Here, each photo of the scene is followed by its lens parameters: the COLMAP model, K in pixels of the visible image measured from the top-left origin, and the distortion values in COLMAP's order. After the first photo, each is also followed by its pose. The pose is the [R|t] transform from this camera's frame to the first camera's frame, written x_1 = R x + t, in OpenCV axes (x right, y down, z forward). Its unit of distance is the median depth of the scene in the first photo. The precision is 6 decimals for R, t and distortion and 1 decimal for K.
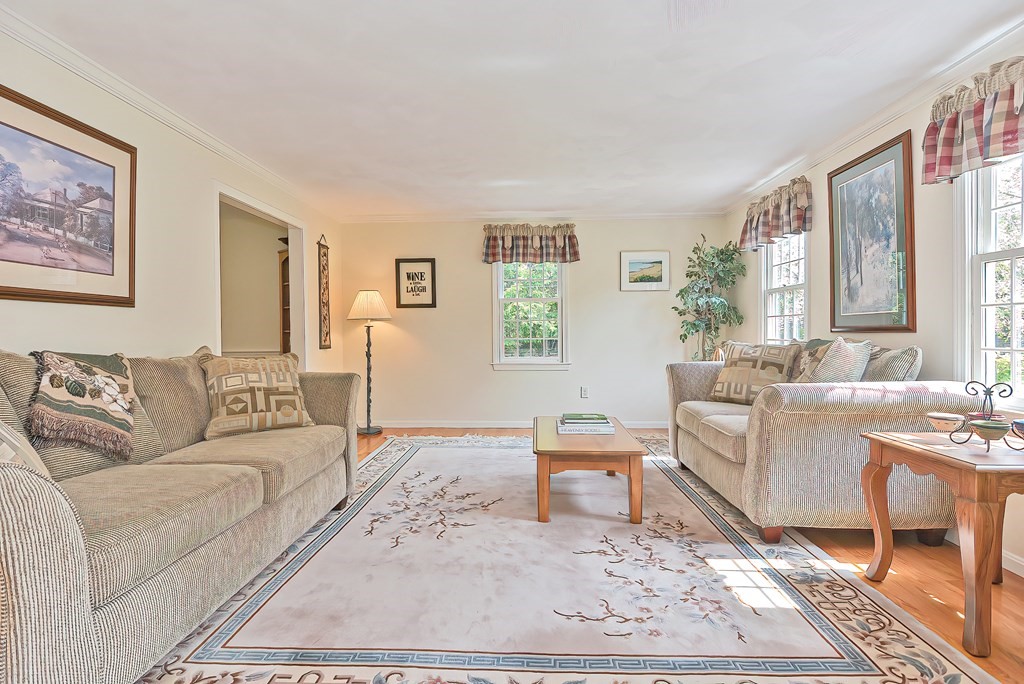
lens RADIAL K [[503.8, 0, 512.4], [0, 503.8, 344.9], [0, 0, 1]] dist [0.000733, -0.004431]
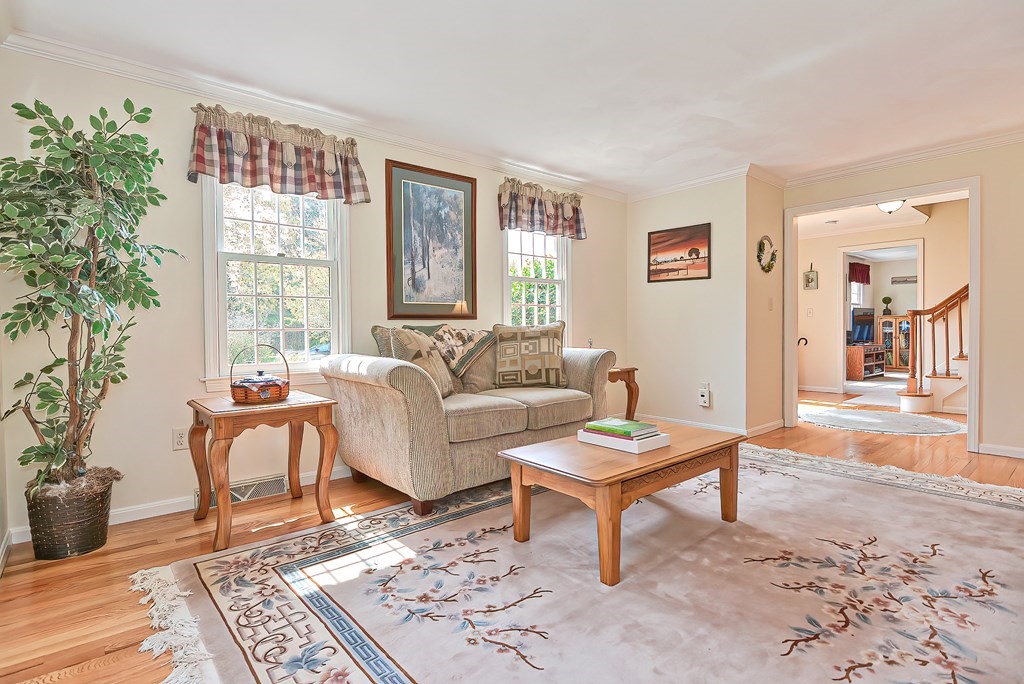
lens RADIAL K [[503.8, 0, 510.4], [0, 503.8, 335.9], [0, 0, 1]] dist [0.000733, -0.004431]
pose [[-0.672133, 0.002520, 0.740426, -0.304861], [0.034679, 0.999004, 0.028080, -0.012992], [-0.739618, 0.044551, -0.671551, 1.682465]]
